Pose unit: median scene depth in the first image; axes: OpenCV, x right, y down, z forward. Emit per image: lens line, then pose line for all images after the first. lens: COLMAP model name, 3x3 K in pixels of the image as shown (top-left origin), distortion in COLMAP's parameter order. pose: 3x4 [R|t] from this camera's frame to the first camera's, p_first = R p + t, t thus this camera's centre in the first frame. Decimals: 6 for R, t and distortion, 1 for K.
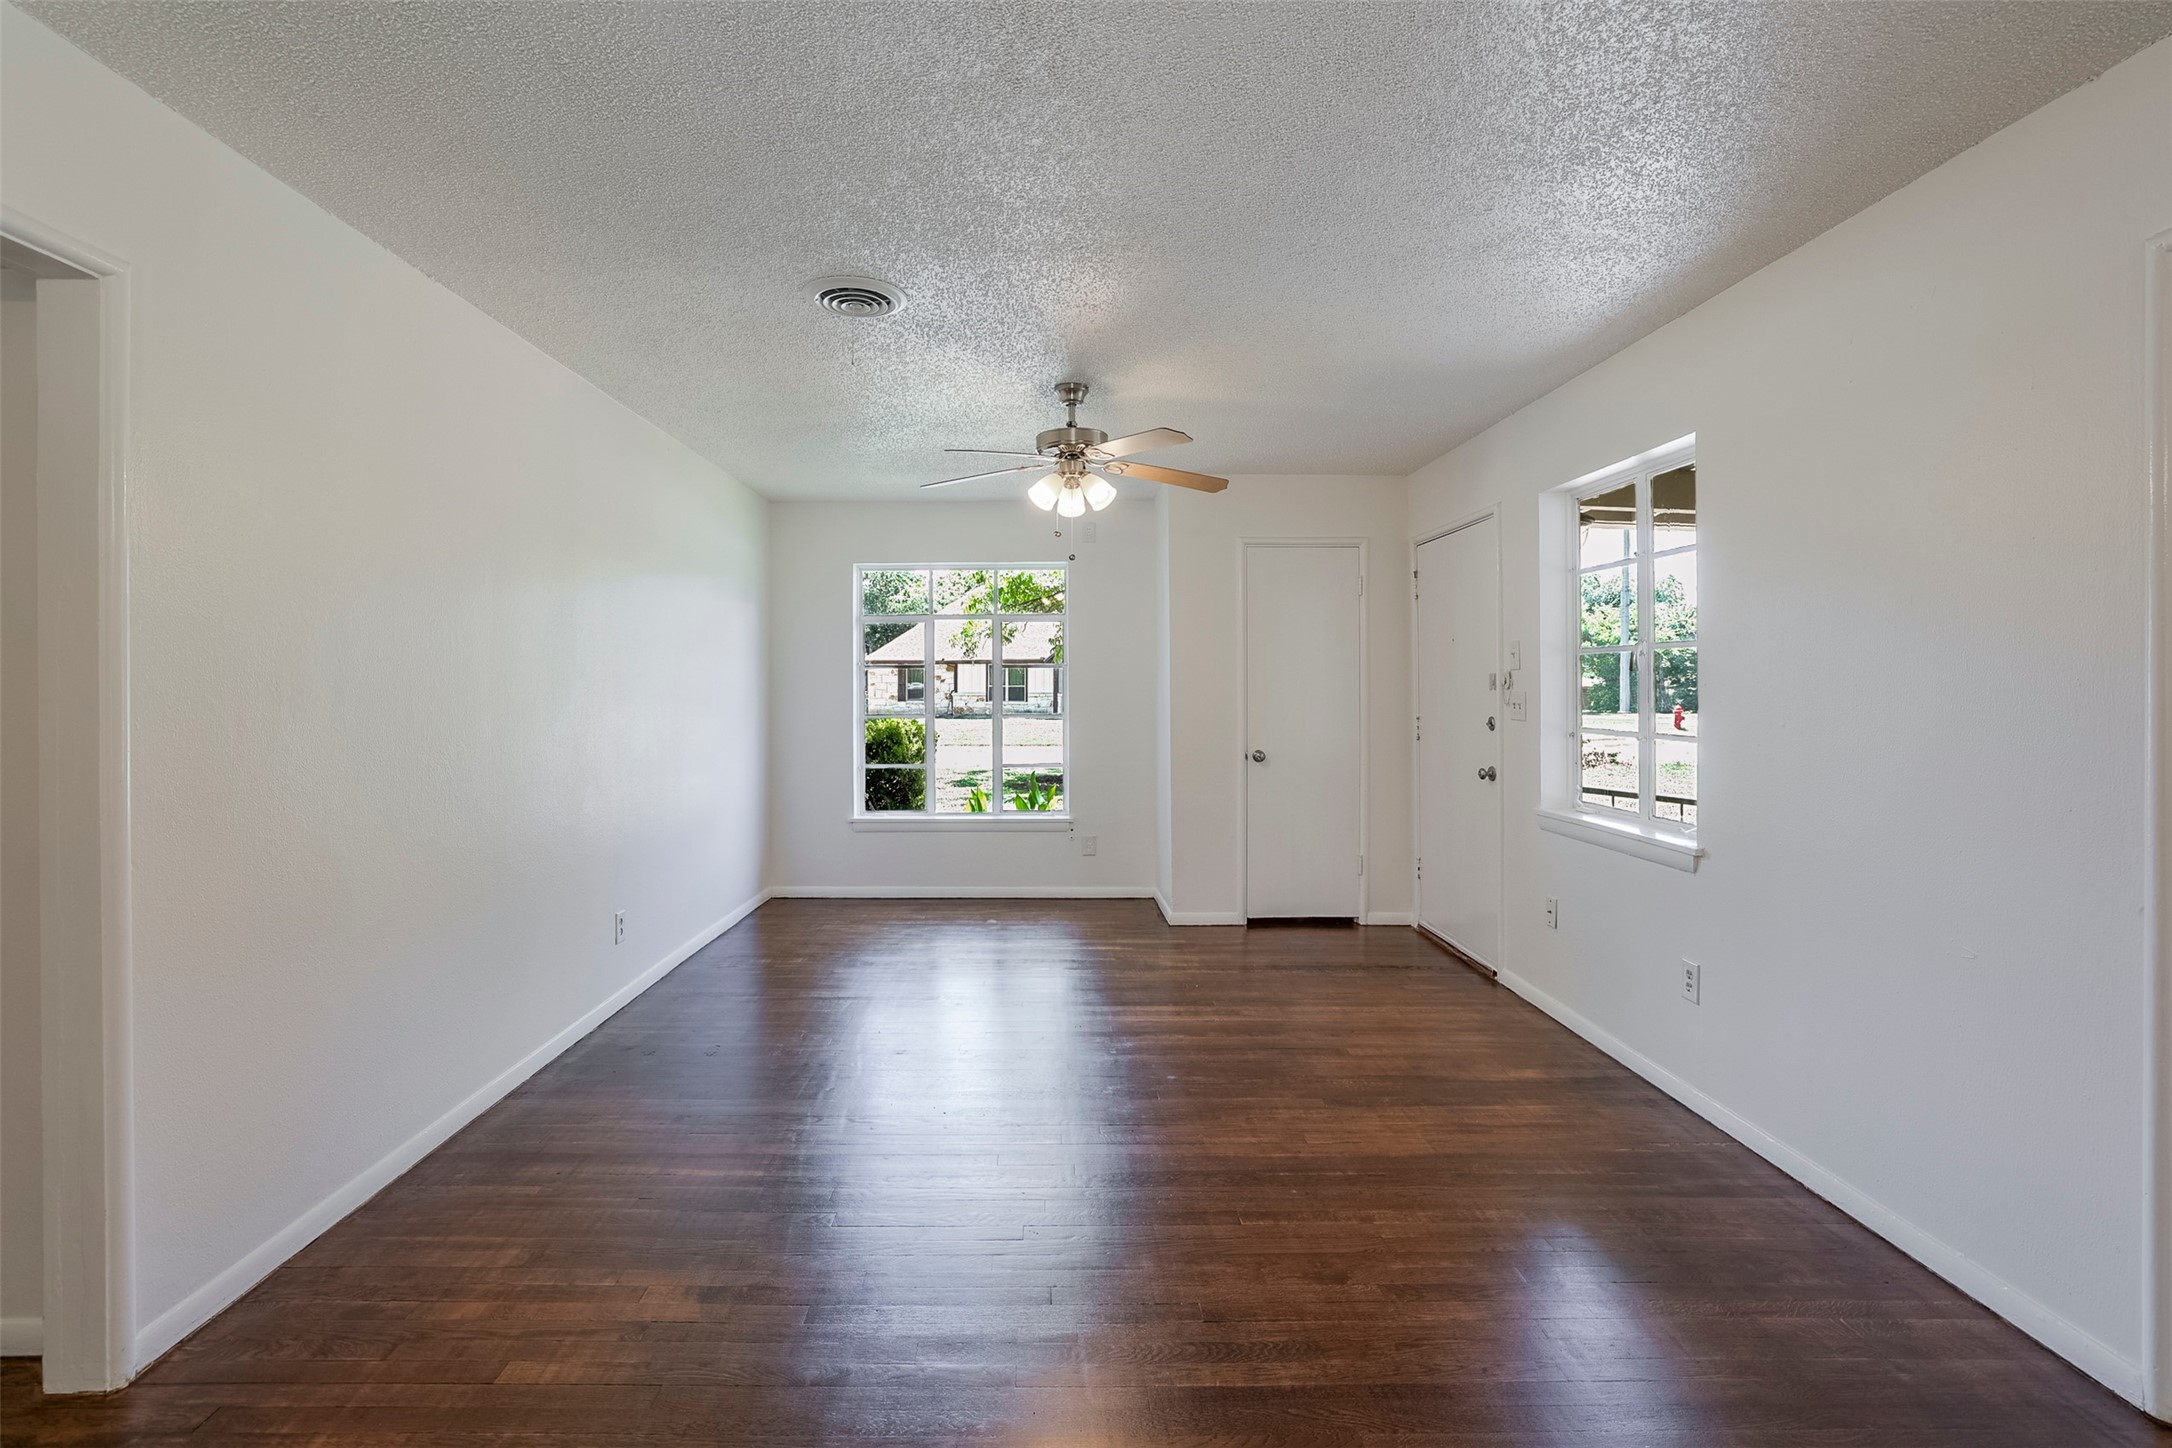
lens RADIAL K [[954.9, 0, 1077.2], [0, 954.9, 684.8], [0, 0, 1]] dist [-0.036847, 0.012396]
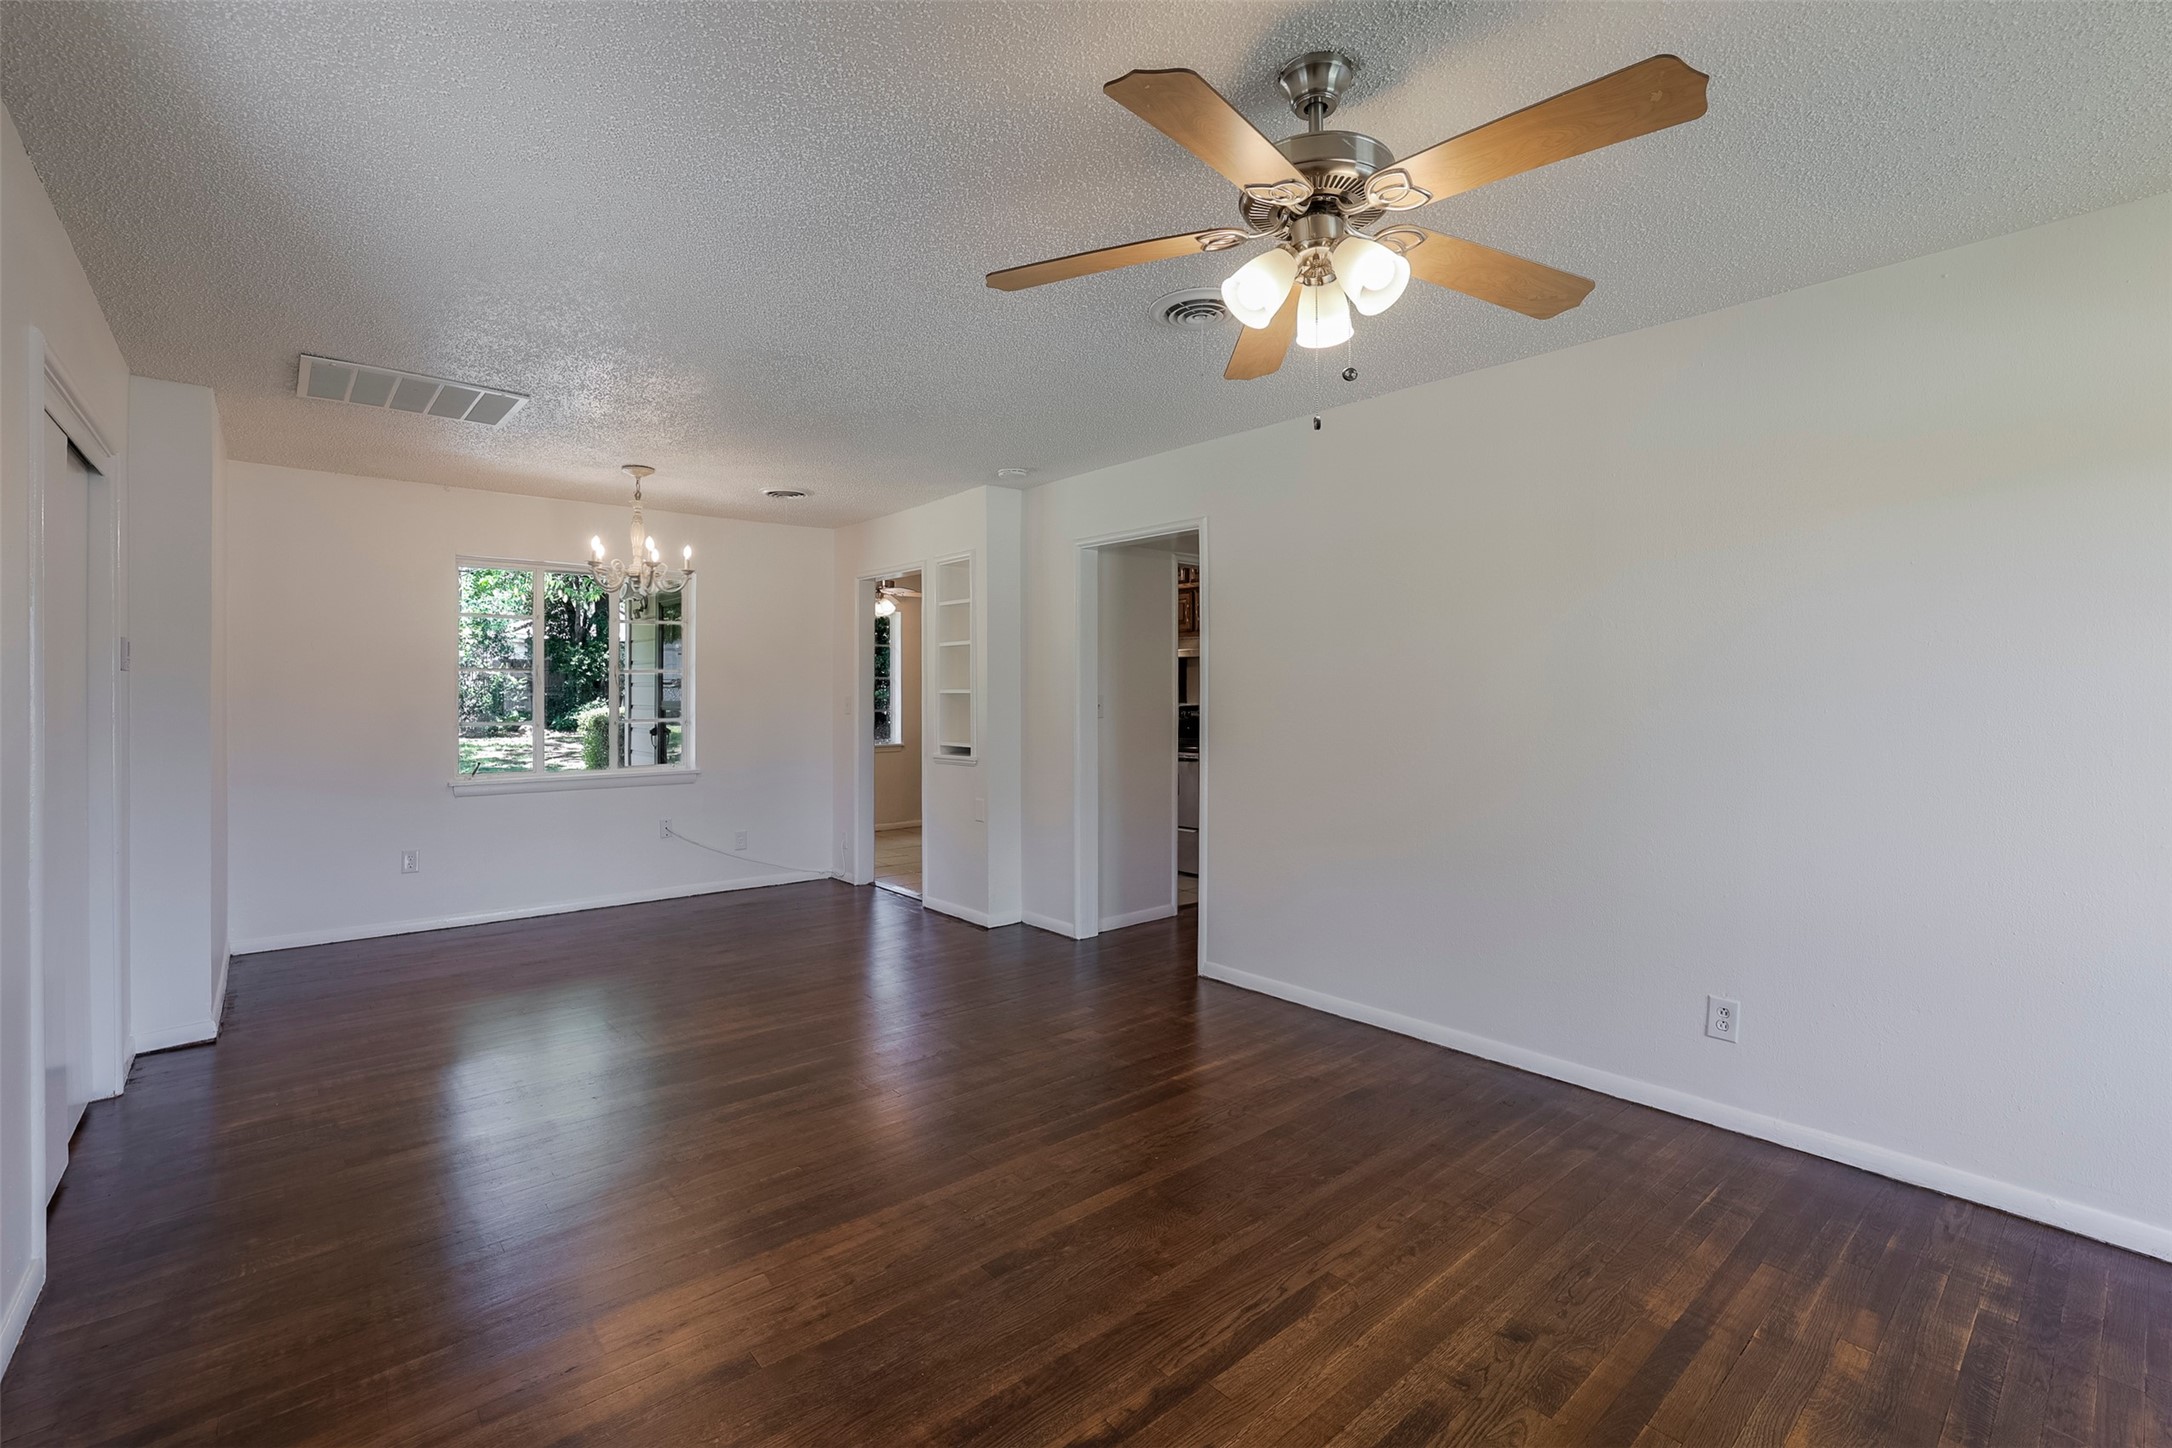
lens RADIAL K [[949.9, 0, 1077.9], [0, 949.9, 704.3], [0, 0, 1]] dist [-0.036487, 0.011870]
pose [[-0.773322, 0.008754, -0.633953, 0.270916], [0.004579, 0.999956, 0.008222, 0.000605], [0.633996, 0.003455, -0.773328, 0.900936]]
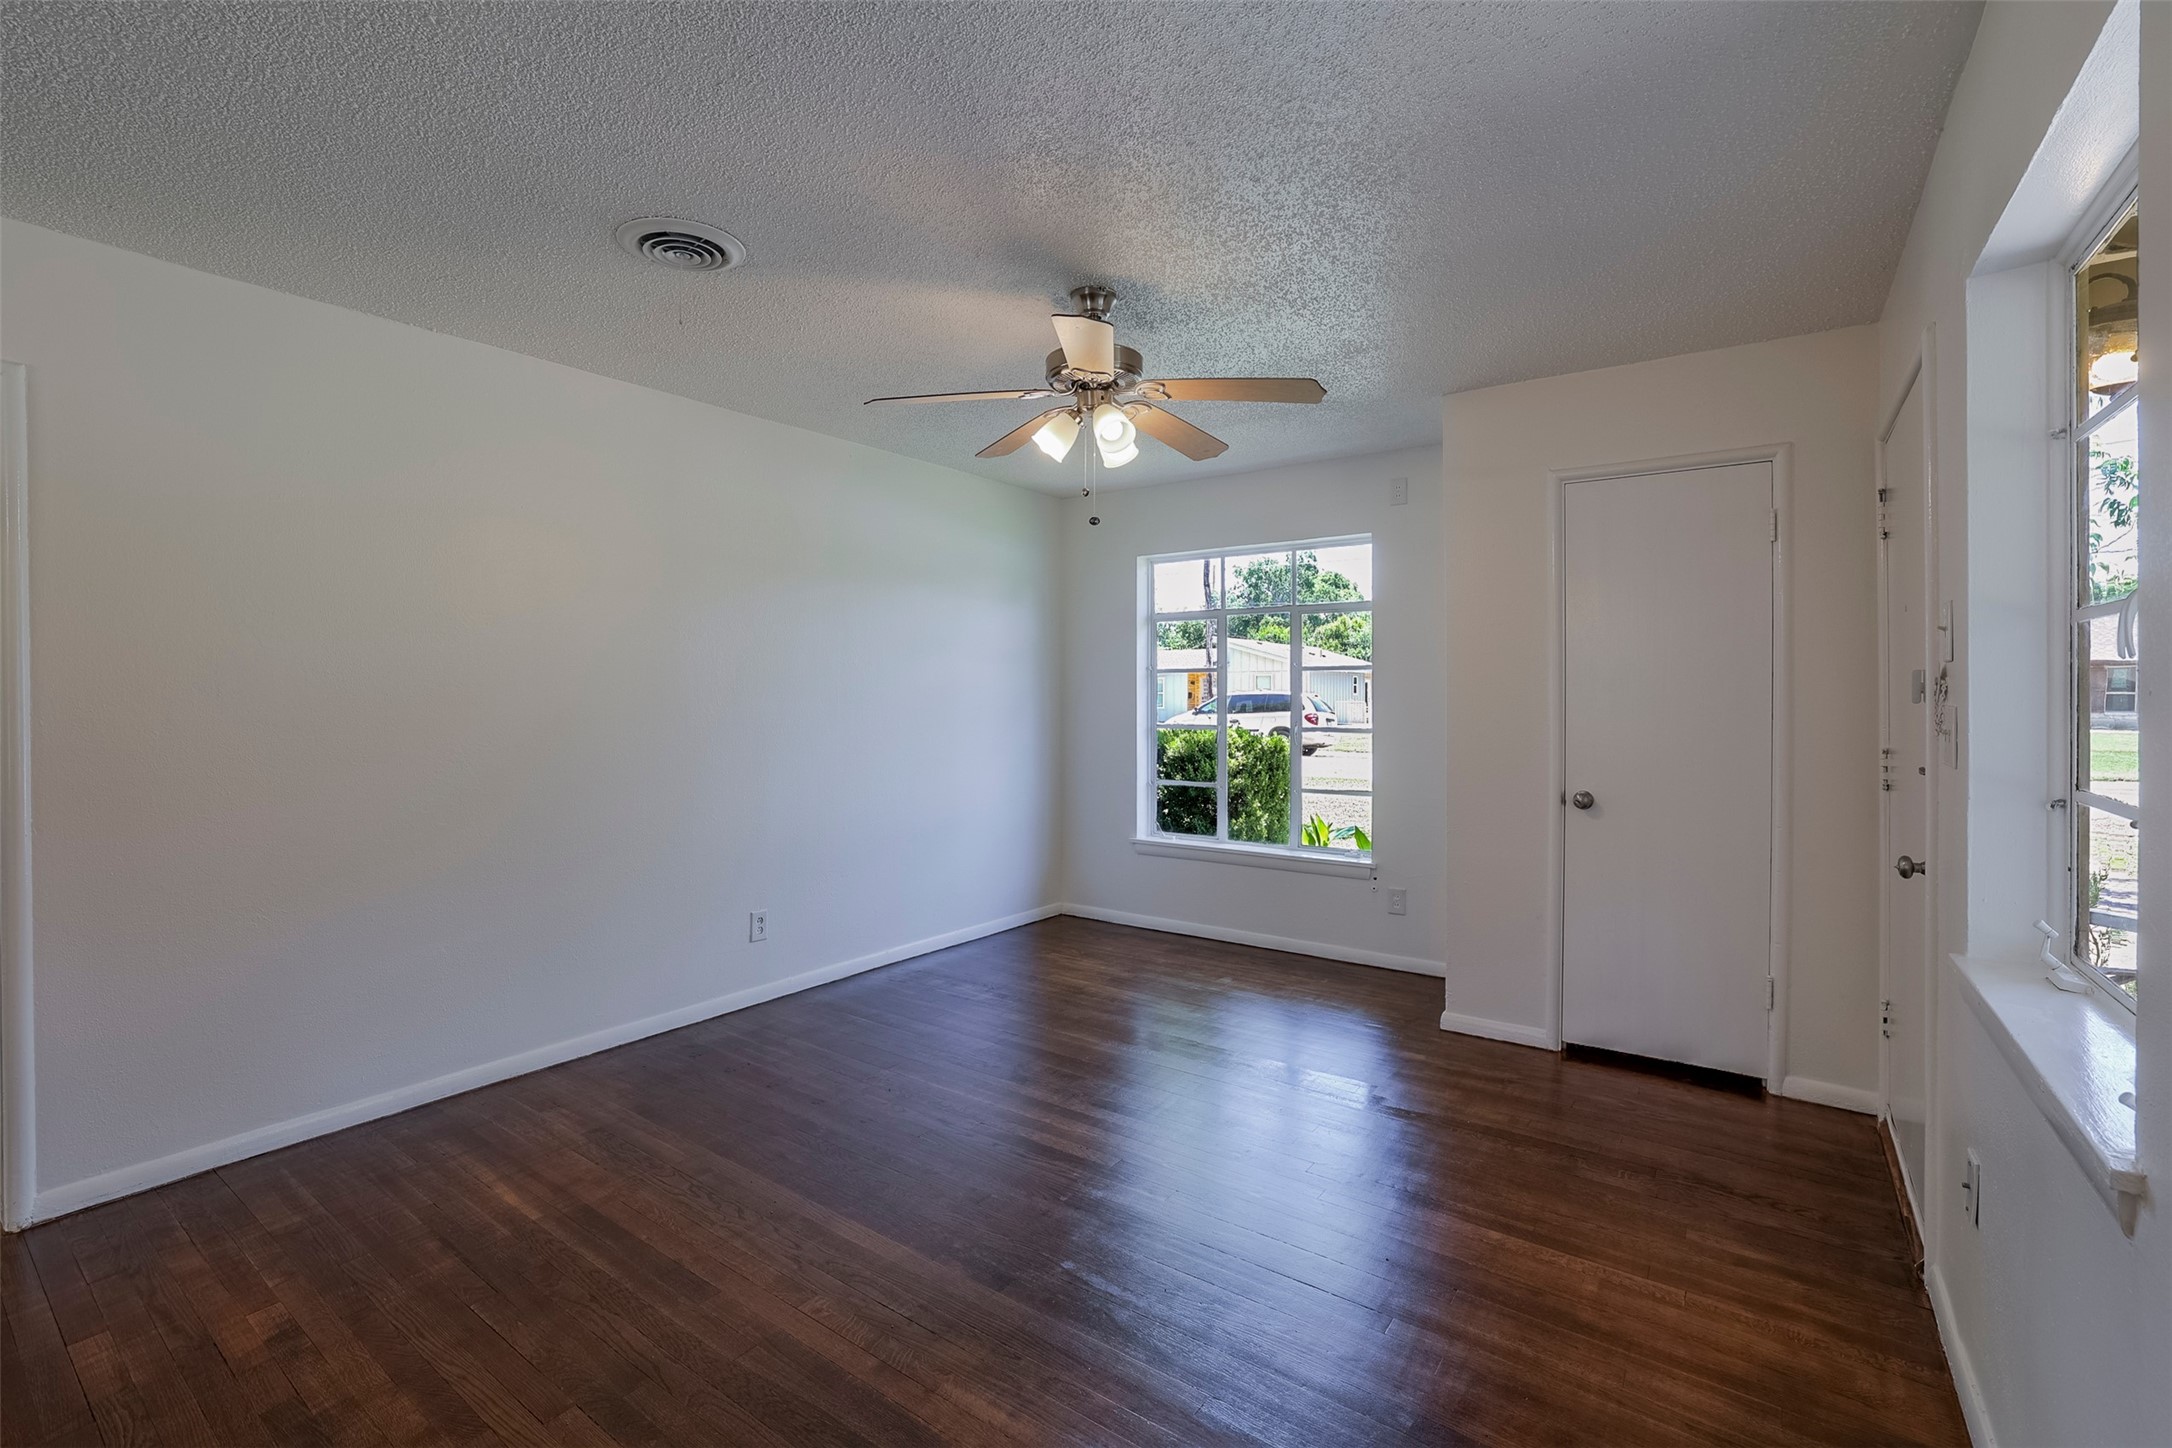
lens RADIAL K [[949.9, 0, 1077.9], [0, 949.9, 704.3], [0, 0, 1]] dist [-0.036487, 0.011870]
pose [[0.802835, 0.006767, -0.596163, 0.301993], [-0.000293, 0.999940, 0.010956, 0.001283], [0.596201, -0.008621, 0.802789, 0.277358]]
